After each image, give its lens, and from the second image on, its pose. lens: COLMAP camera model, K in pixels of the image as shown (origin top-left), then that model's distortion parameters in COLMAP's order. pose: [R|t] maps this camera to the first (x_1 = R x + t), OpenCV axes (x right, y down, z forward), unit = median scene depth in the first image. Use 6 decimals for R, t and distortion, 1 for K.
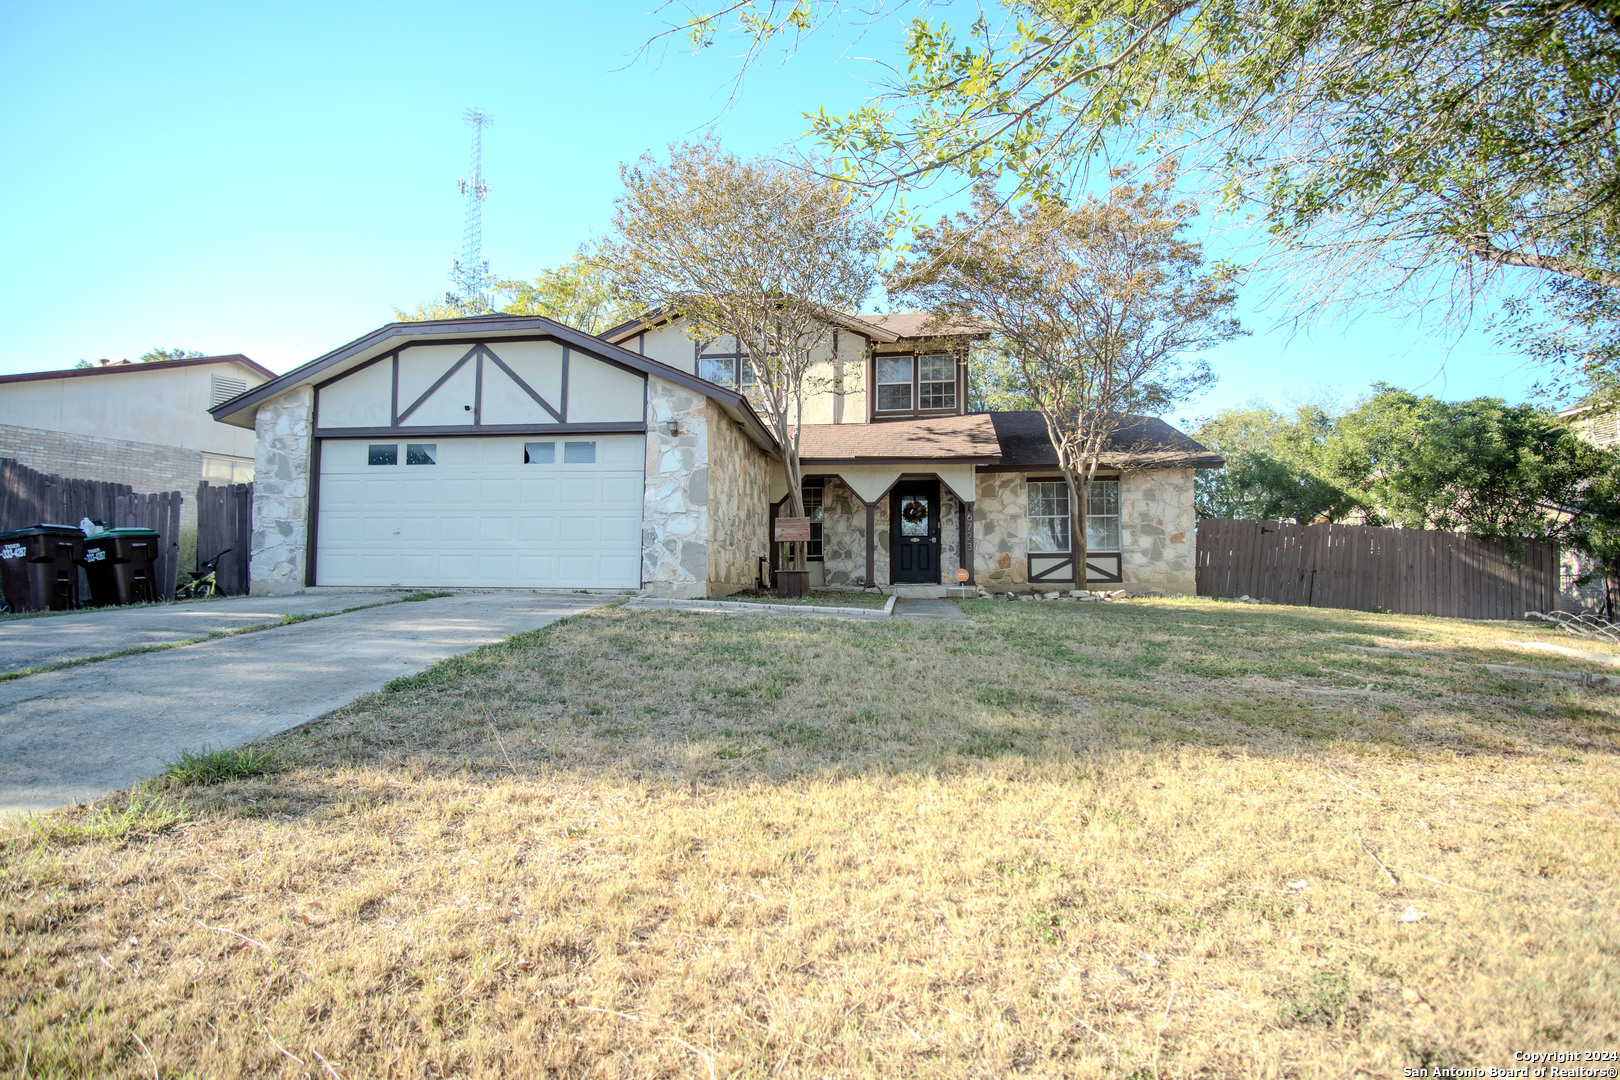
lens RADIAL K [[871.0, 0, 810.0], [0, 871.0, 540.0], [0, 0, 1]] dist [-0.003356, -0.001439]
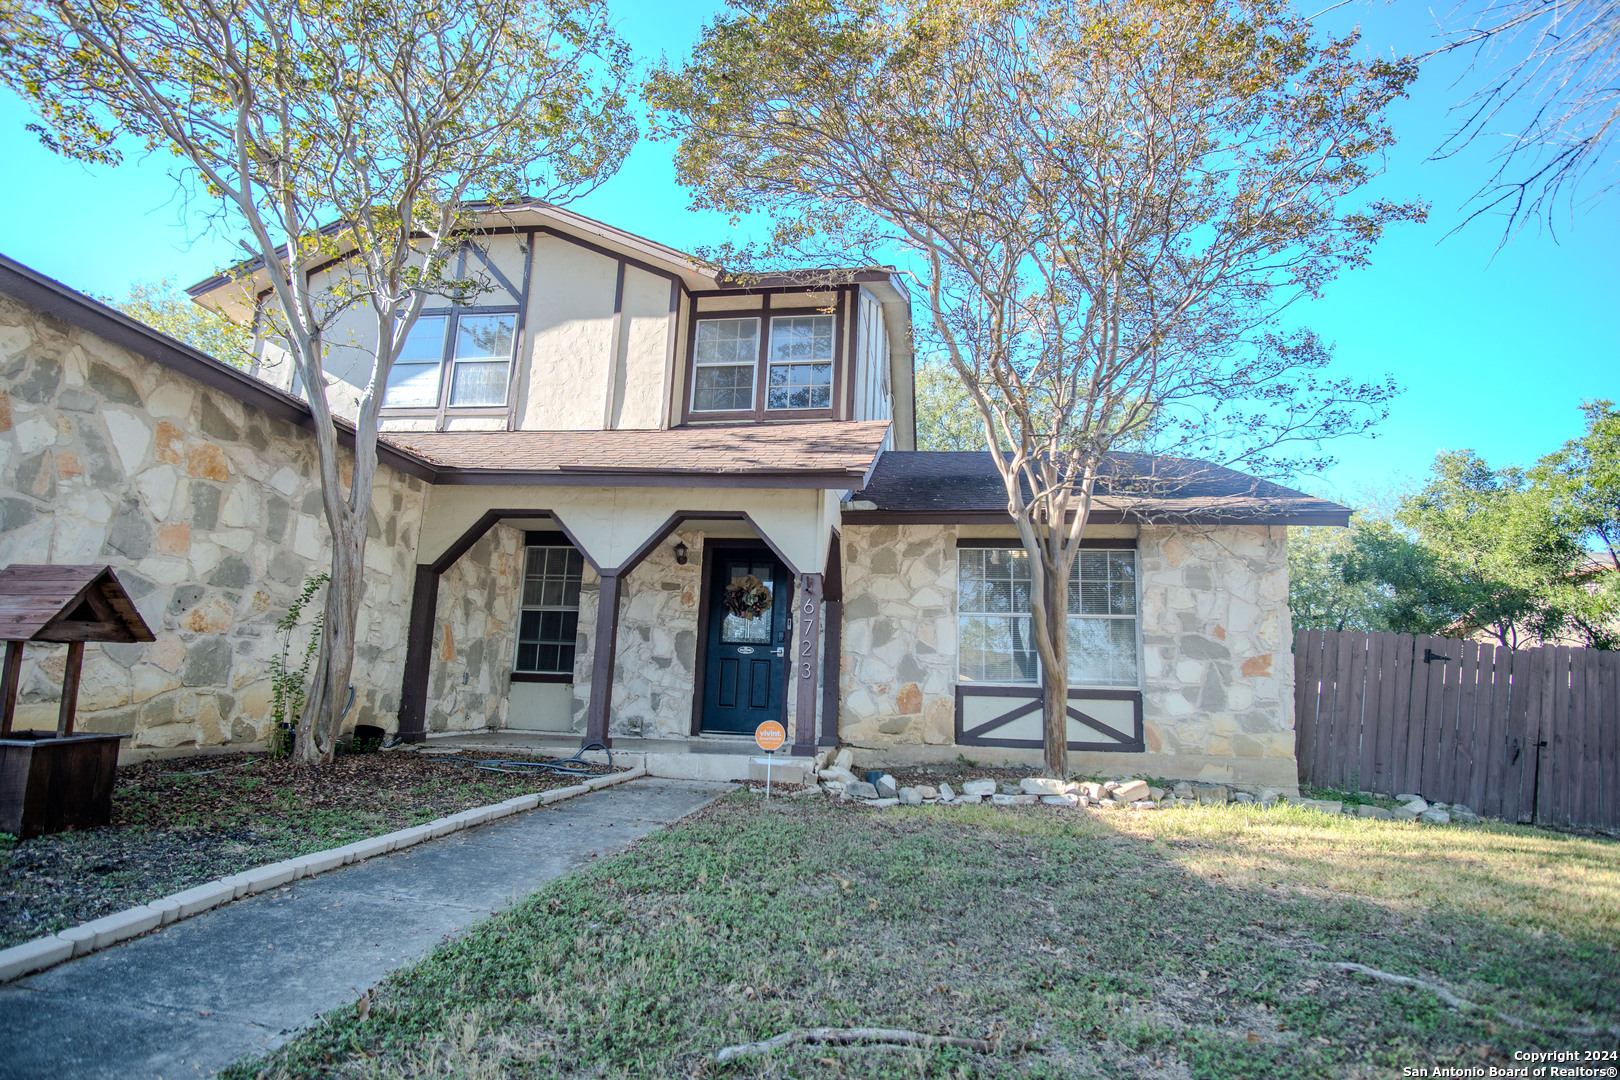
lens RADIAL K [[871.0, 0, 810.0], [0, 871.0, 540.0], [0, 0, 1]] dist [-0.003356, -0.001439]
pose [[0.998570, 0.030166, -0.044125, 0.185362], [-0.035070, 0.992753, -0.114938, -0.007506], [0.040338, 0.116321, 0.992392, 0.482520]]
